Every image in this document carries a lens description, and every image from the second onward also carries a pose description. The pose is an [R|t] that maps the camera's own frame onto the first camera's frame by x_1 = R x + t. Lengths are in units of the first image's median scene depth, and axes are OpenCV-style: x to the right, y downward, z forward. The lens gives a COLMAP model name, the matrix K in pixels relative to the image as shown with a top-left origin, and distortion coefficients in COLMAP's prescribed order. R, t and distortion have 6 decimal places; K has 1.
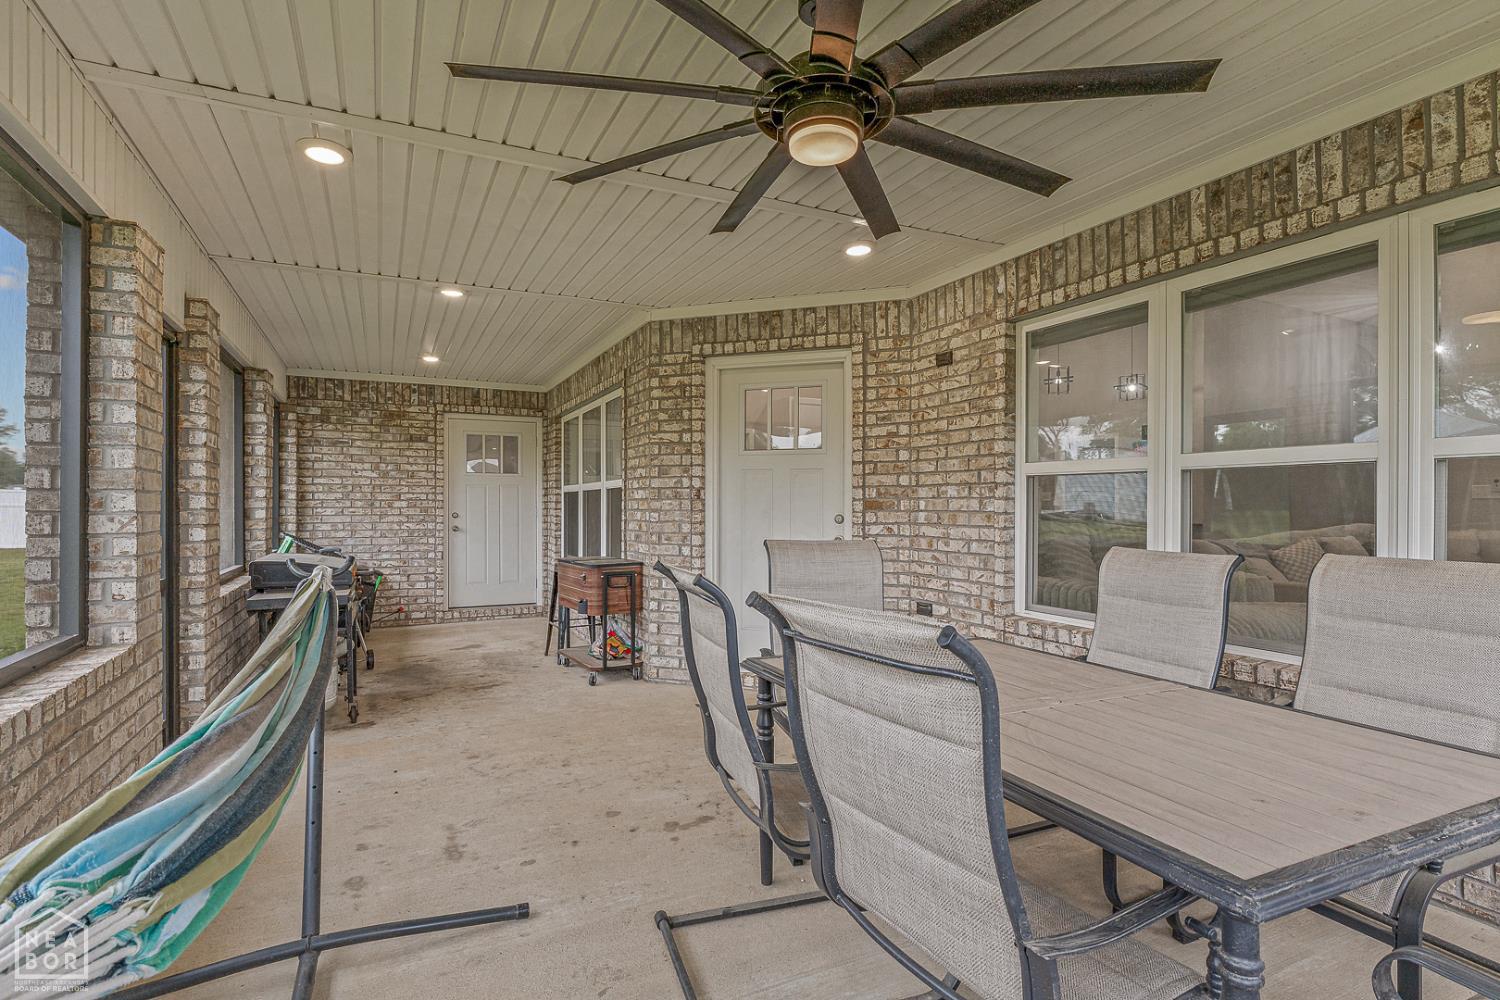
lens RADIAL K [[735.9, 0, 745.5], [0, 735.9, 504.1], [0, 0, 1]] dist [-0.001210, -0.001907]
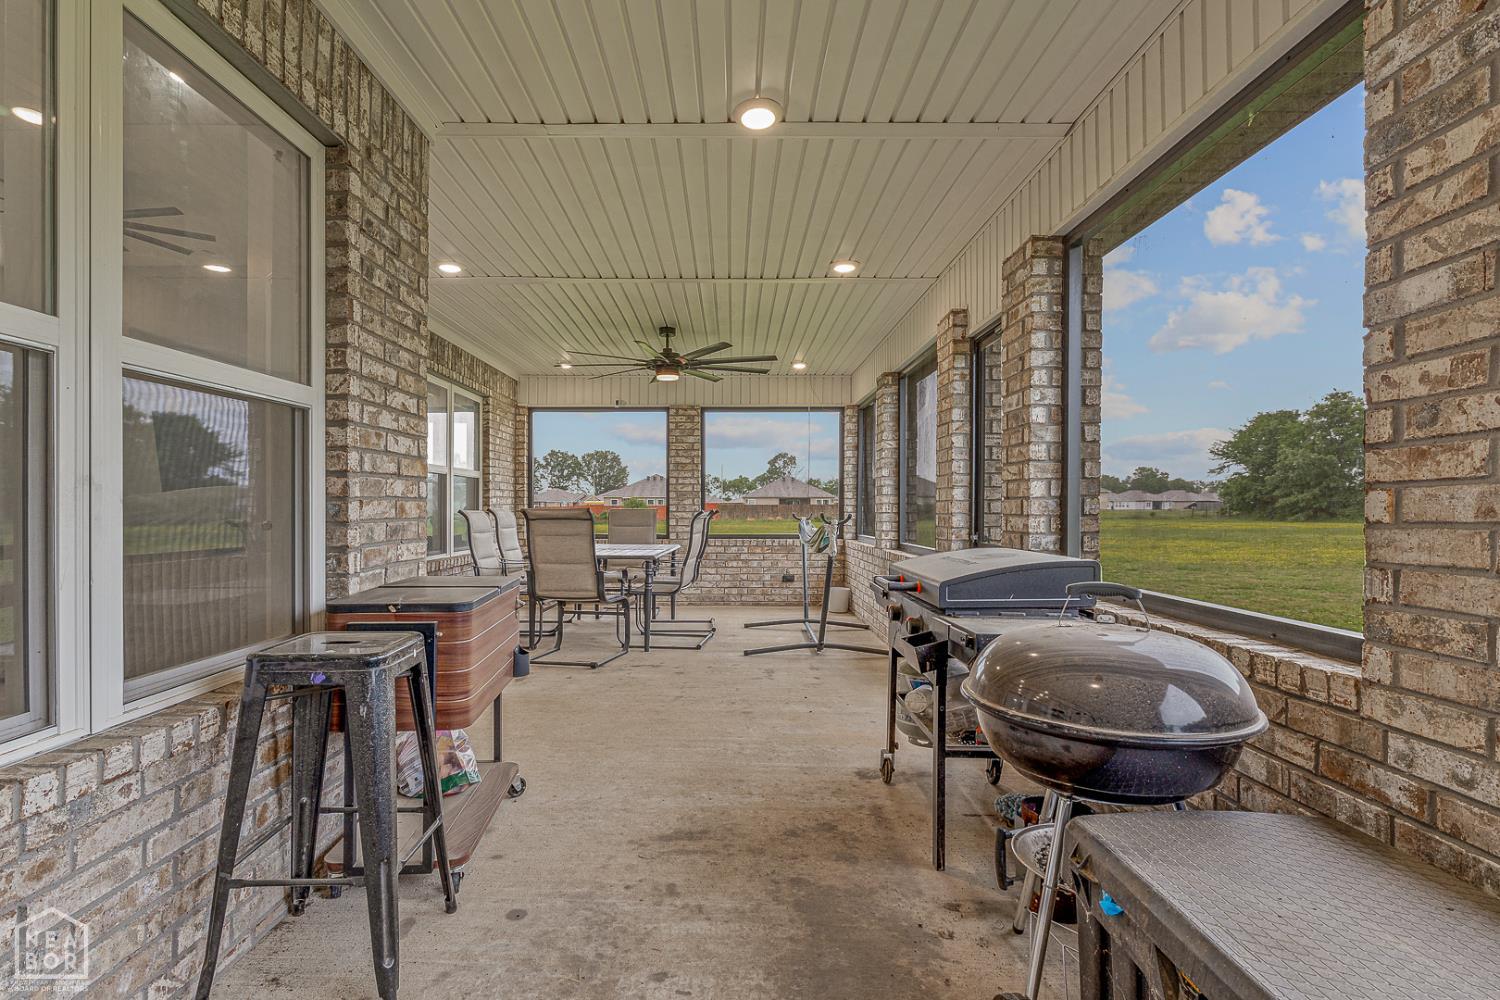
lens RADIAL K [[735.9, 0, 748.8], [0, 735.9, 503.2], [0, 0, 1]] dist [-0.001210, -0.001907]
pose [[-0.901370, -0.006733, 0.432998, -0.861629], [-0.006058, 0.999977, 0.002939, 0.034207], [-0.433008, 0.000026, -0.901390, 2.026012]]
